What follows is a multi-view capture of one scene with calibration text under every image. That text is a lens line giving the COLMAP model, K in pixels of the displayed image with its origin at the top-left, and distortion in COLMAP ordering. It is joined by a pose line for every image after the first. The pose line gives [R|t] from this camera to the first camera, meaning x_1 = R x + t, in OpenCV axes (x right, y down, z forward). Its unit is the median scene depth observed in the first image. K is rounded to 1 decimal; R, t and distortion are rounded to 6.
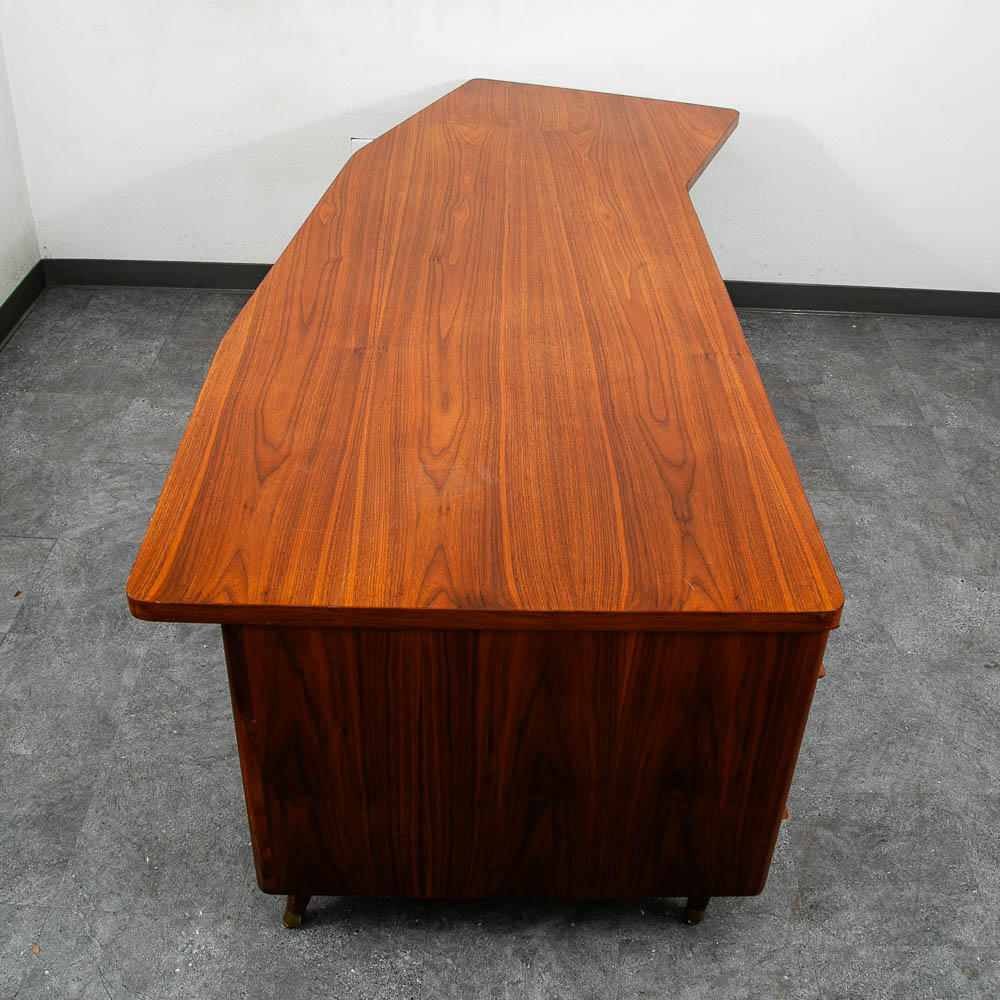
lens RADIAL K [[1103.1, 0, 472.6], [0, 1103.1, 475.8], [0, 0, 1]] dist [-0.075932, 0.000000]
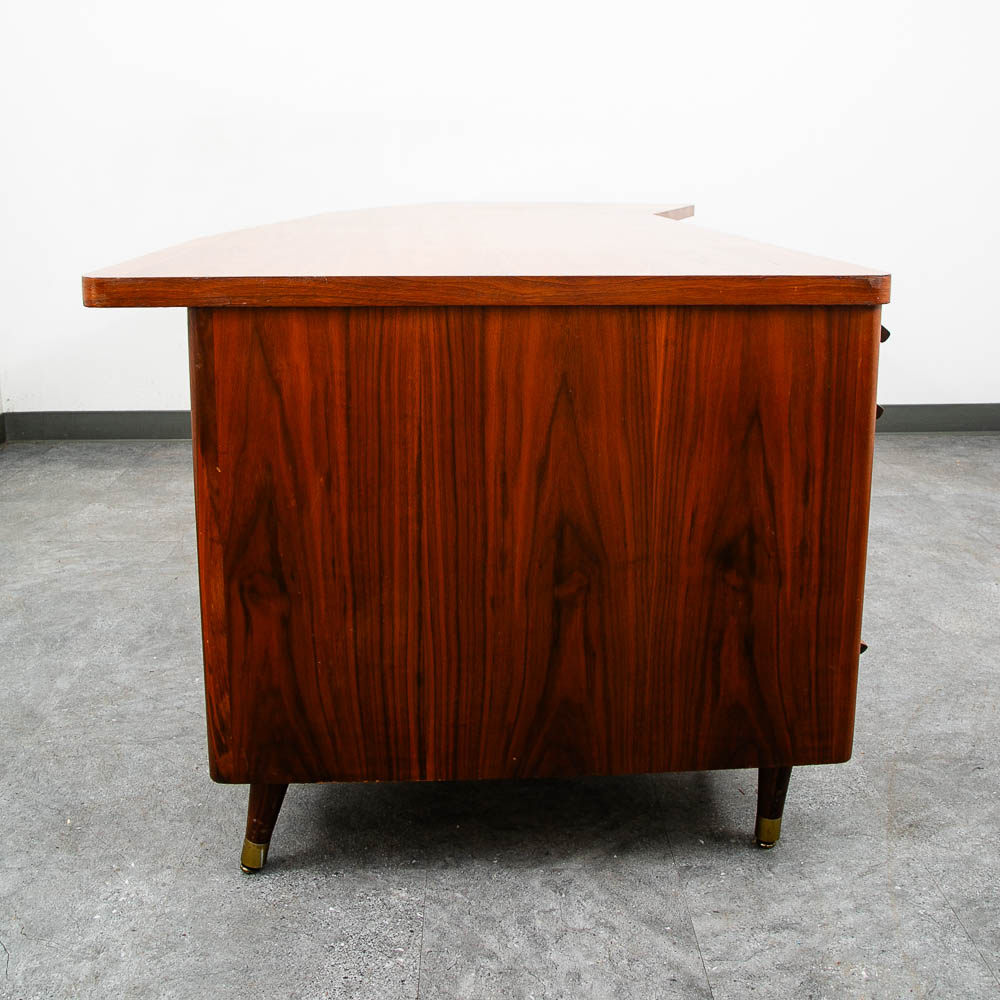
lens RADIAL K [[1103.1, 0, 470.3], [0, 1103.1, 455.6], [0, 0, 1]] dist [-0.075932, 0.000000]
pose [[0.998732, -0.029359, 0.040886, -0.036108], [0.042102, 0.932433, -0.358881, 0.438798], [-0.027587, 0.360148, 0.932487, 0.180688]]
